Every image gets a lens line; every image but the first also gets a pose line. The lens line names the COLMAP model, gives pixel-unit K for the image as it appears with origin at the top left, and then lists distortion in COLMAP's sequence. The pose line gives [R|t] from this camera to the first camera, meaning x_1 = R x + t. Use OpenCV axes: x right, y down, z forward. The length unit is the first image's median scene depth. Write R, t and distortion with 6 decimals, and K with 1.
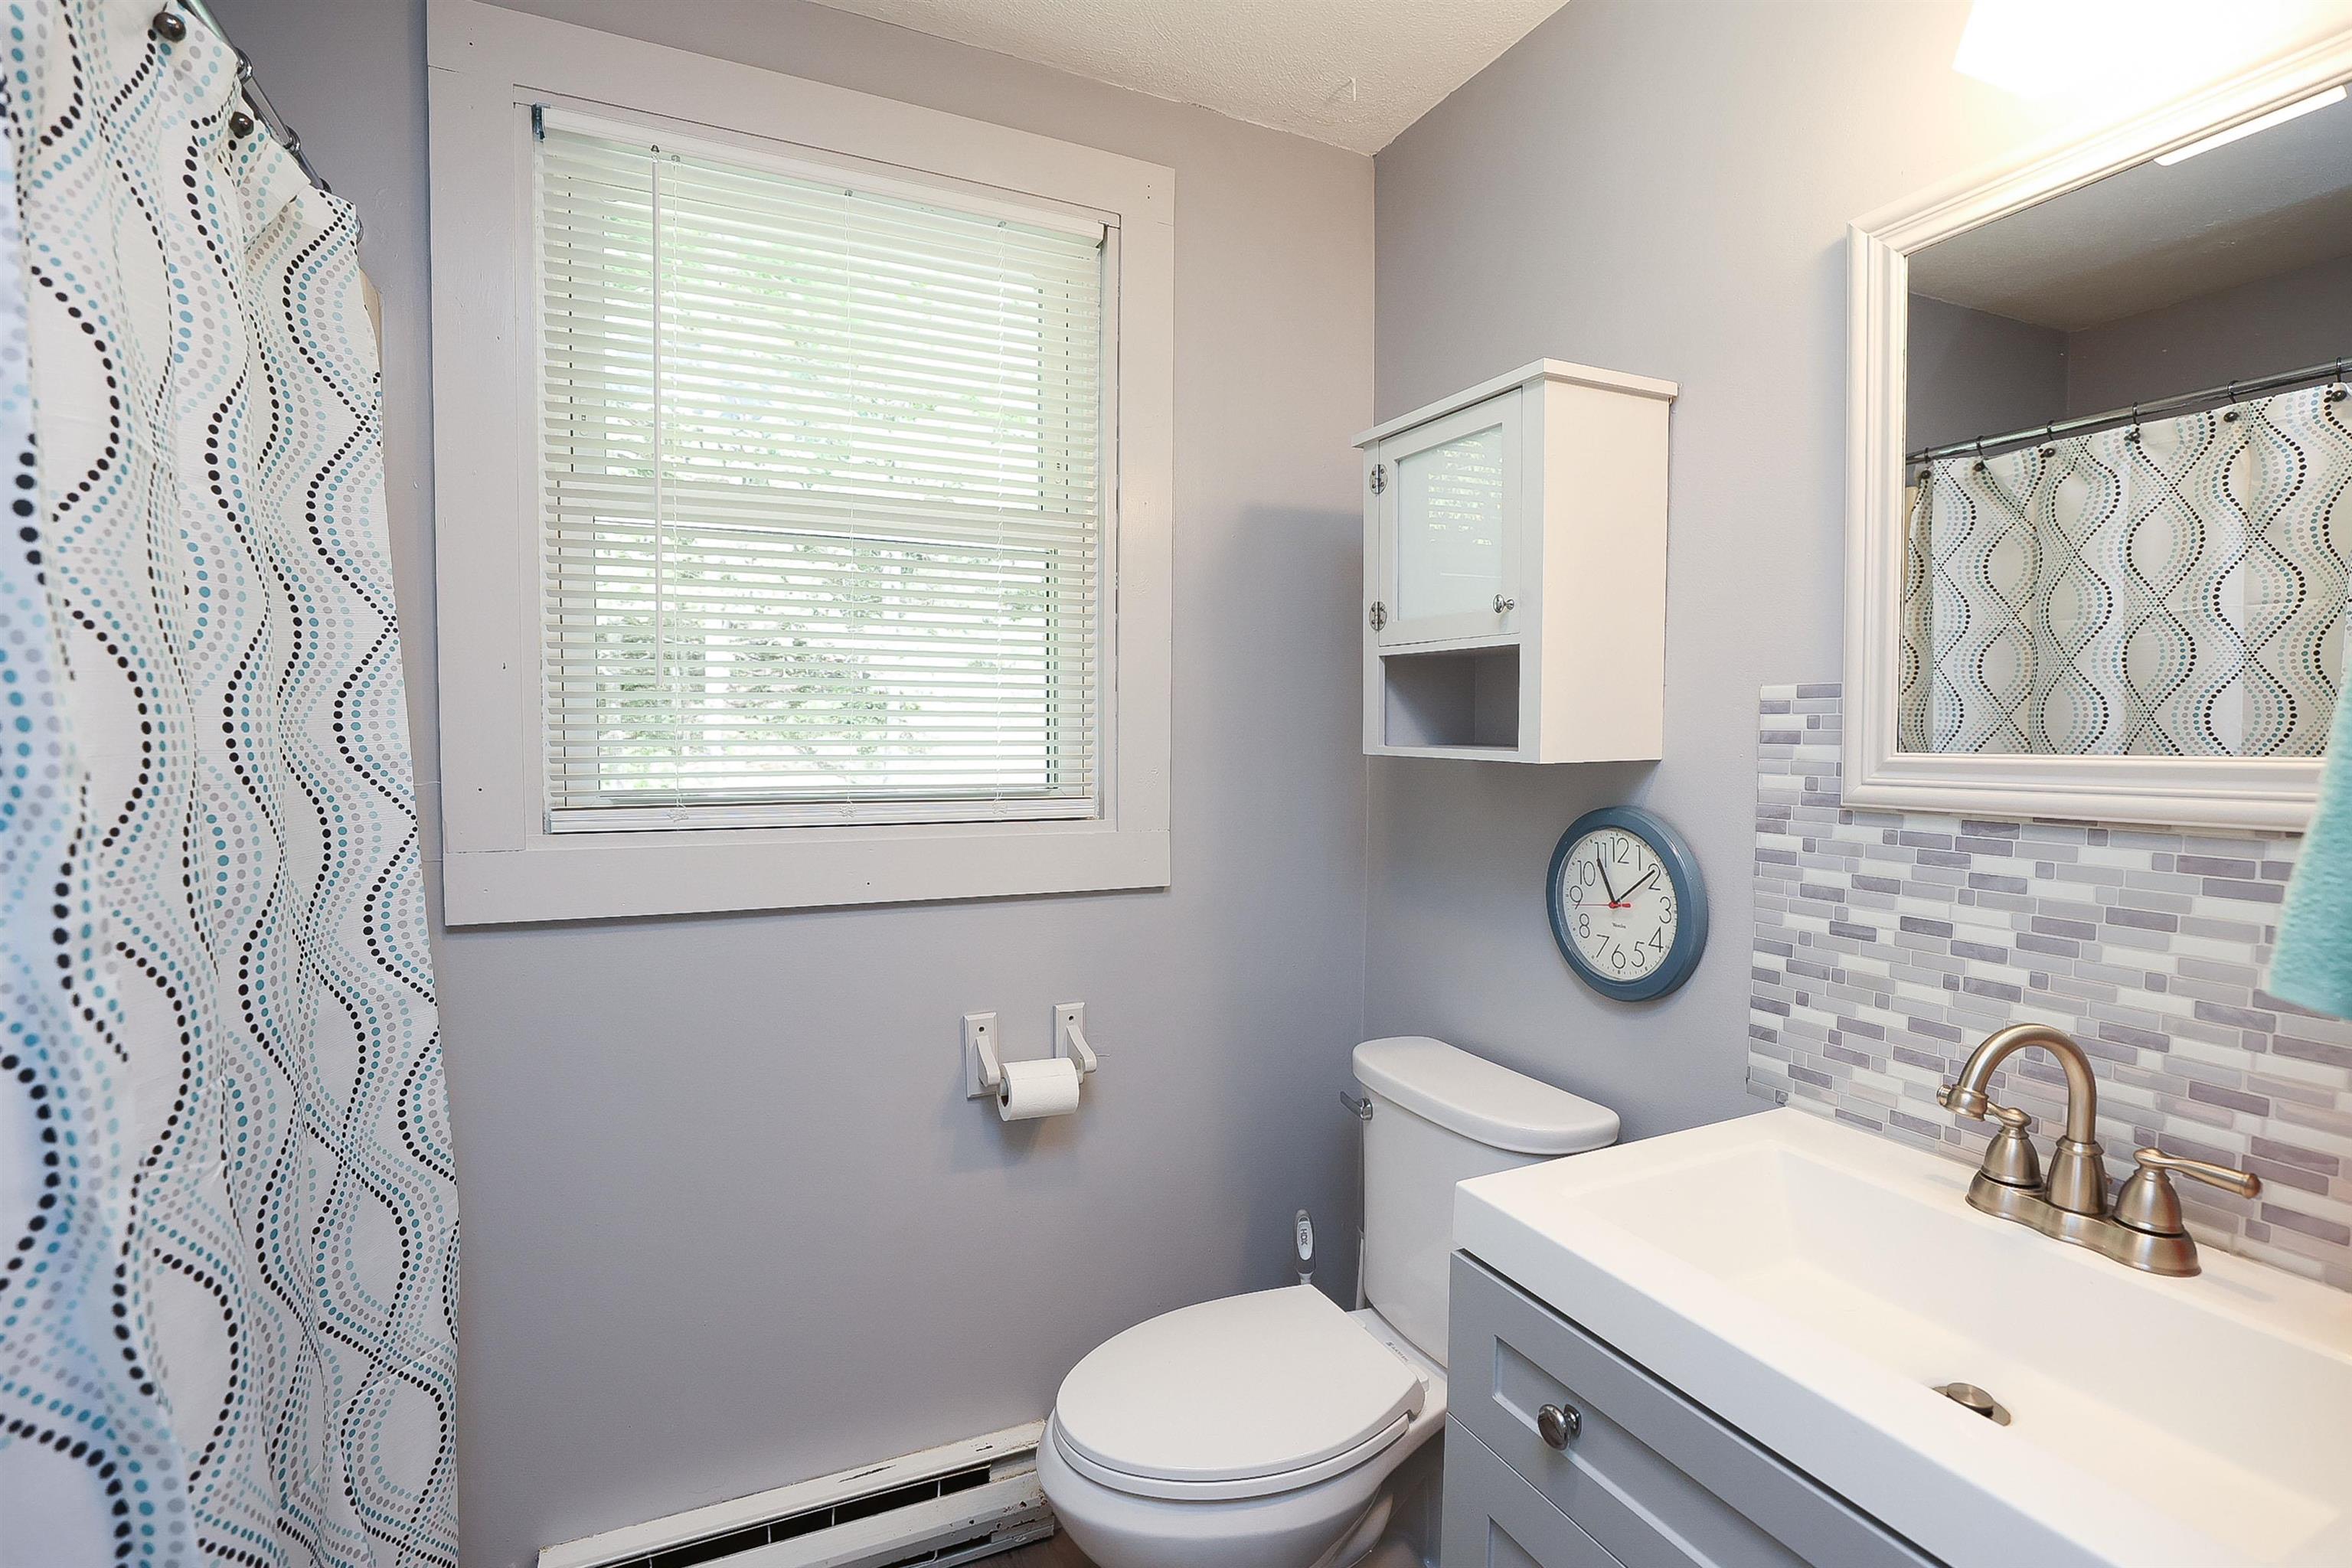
lens RADIAL K [[1072.6, 0, 1170.3], [0, 1072.6, 786.3], [0, 0, 1]] dist [-0.036986, 0.010201]
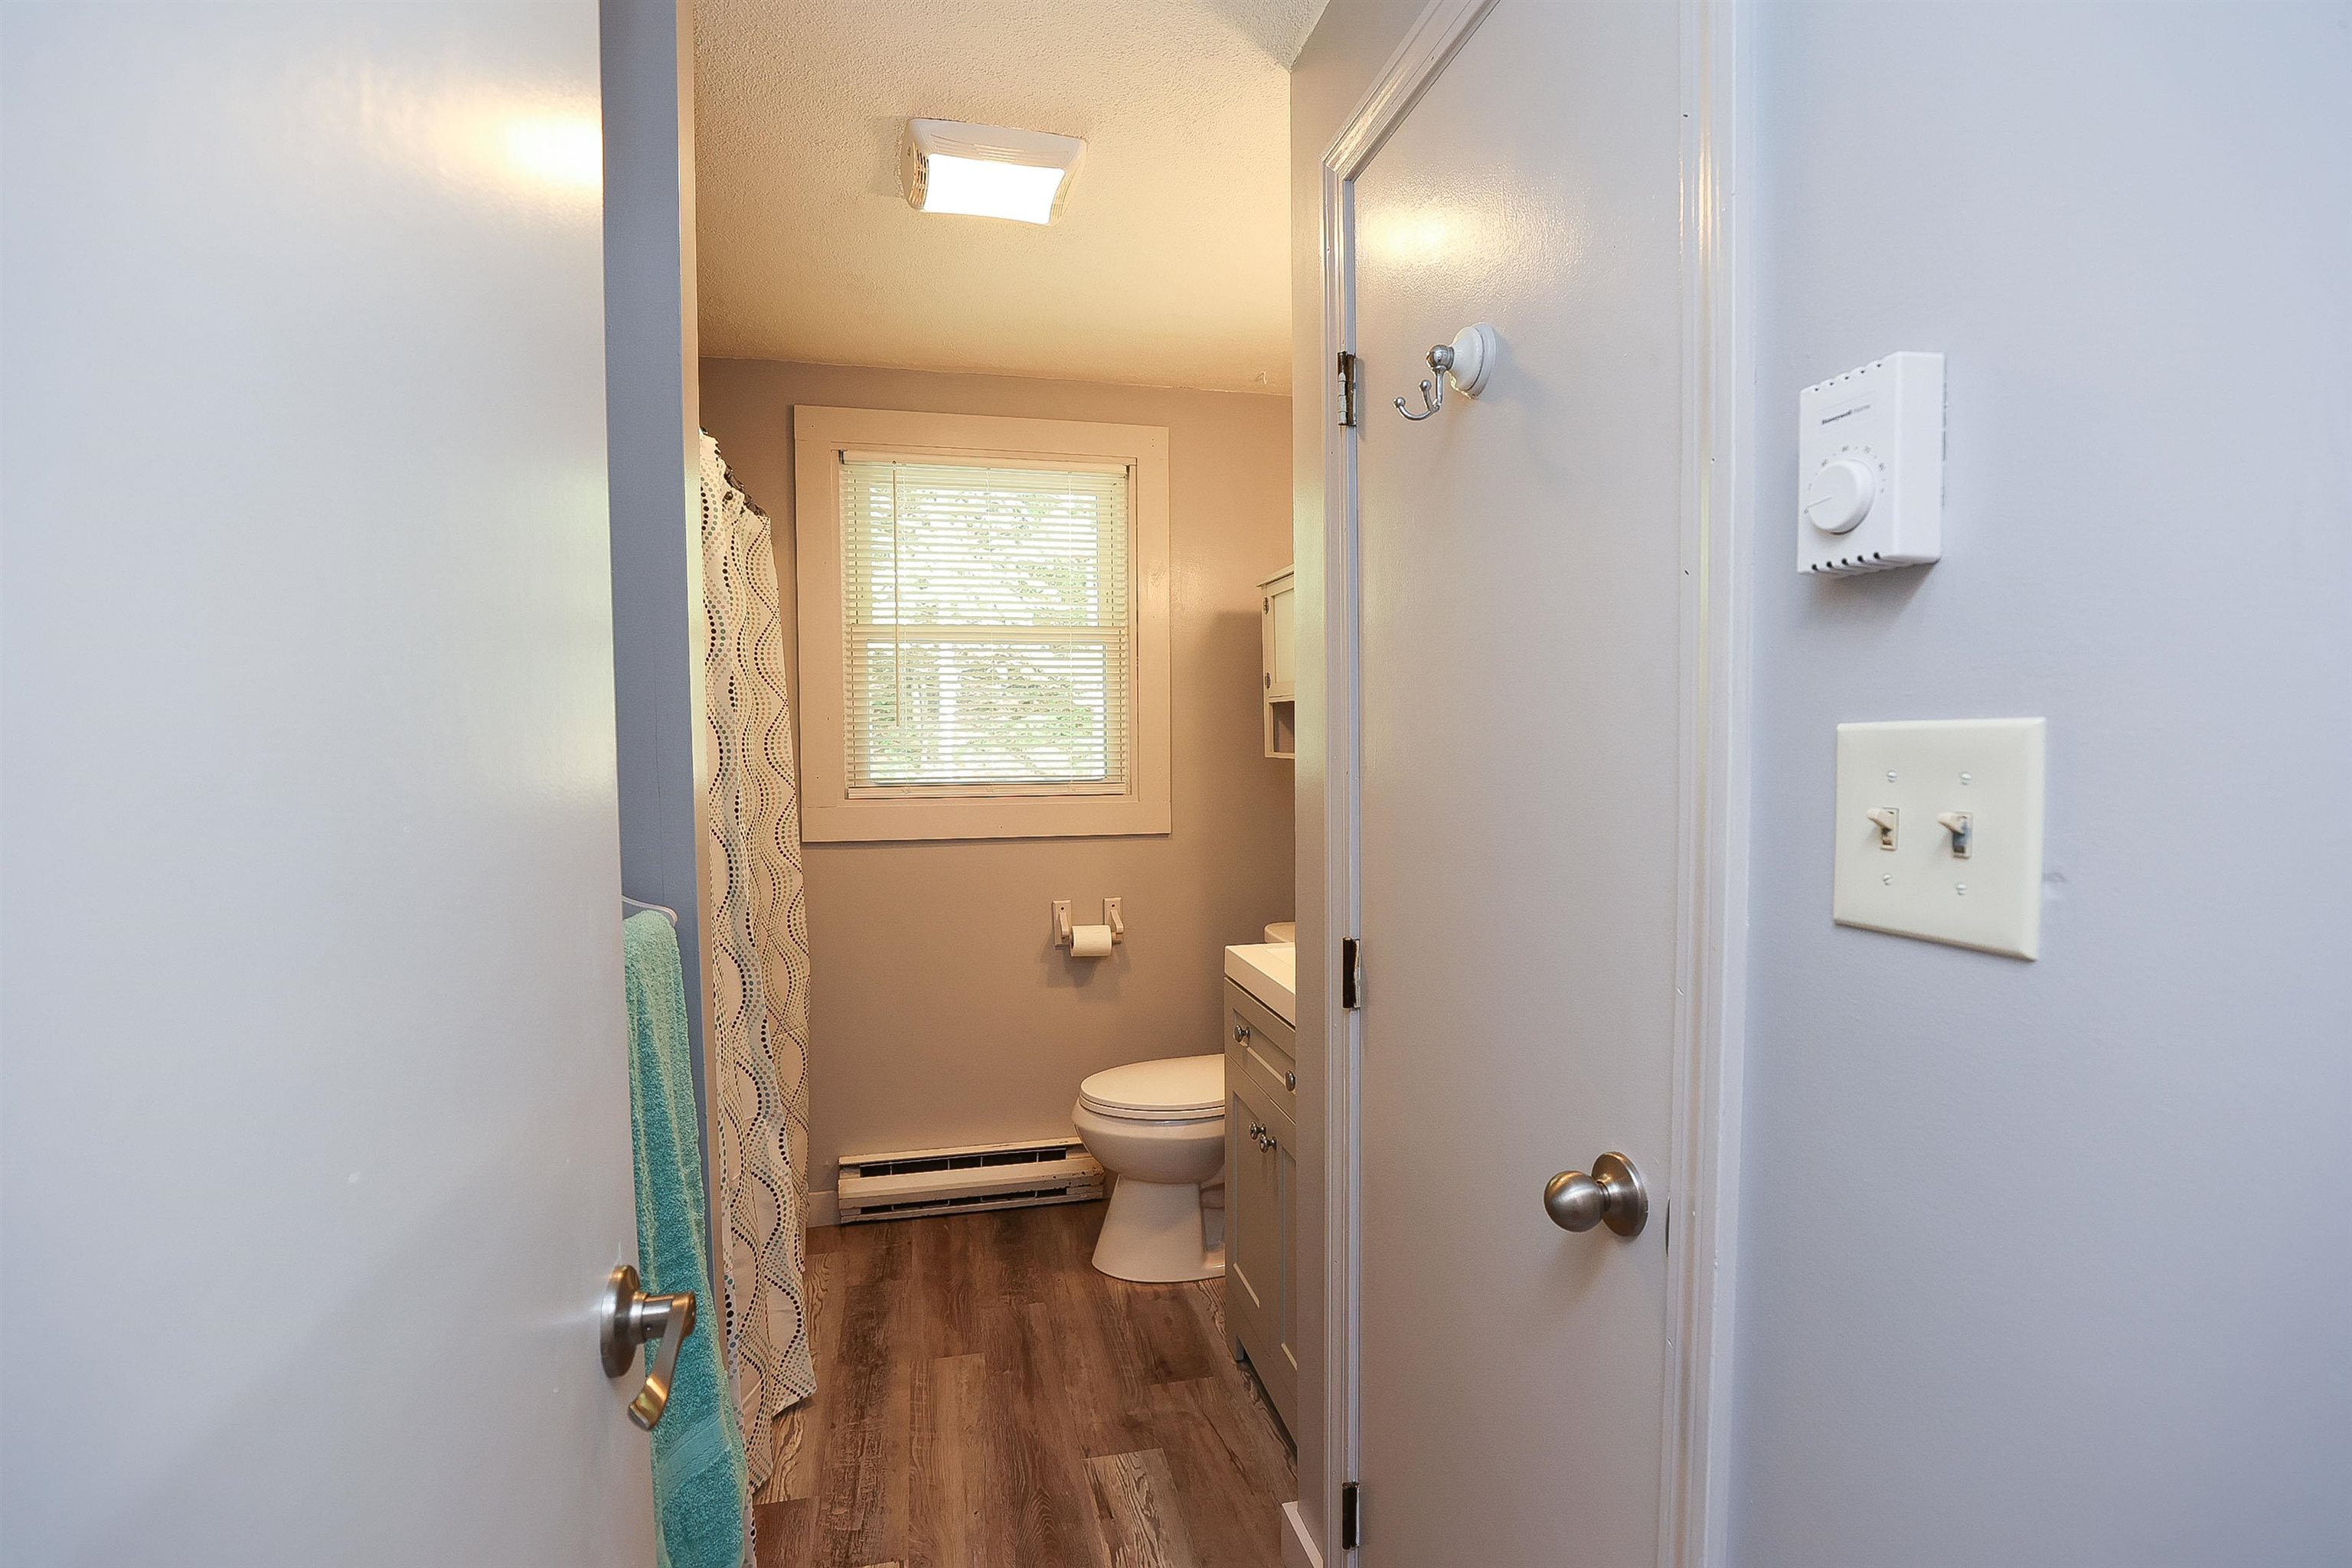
lens RADIAL K [[1072.6, 0, 1174.1], [0, 1072.6, 779.3], [0, 0, 1]] dist [-0.036986, 0.010201]
pose [[0.978059, -0.004173, -0.208288, 0.404719], [0.002241, 0.999952, -0.009509, 0.023342], [0.208317, 0.008834, 0.978021, -0.779522]]
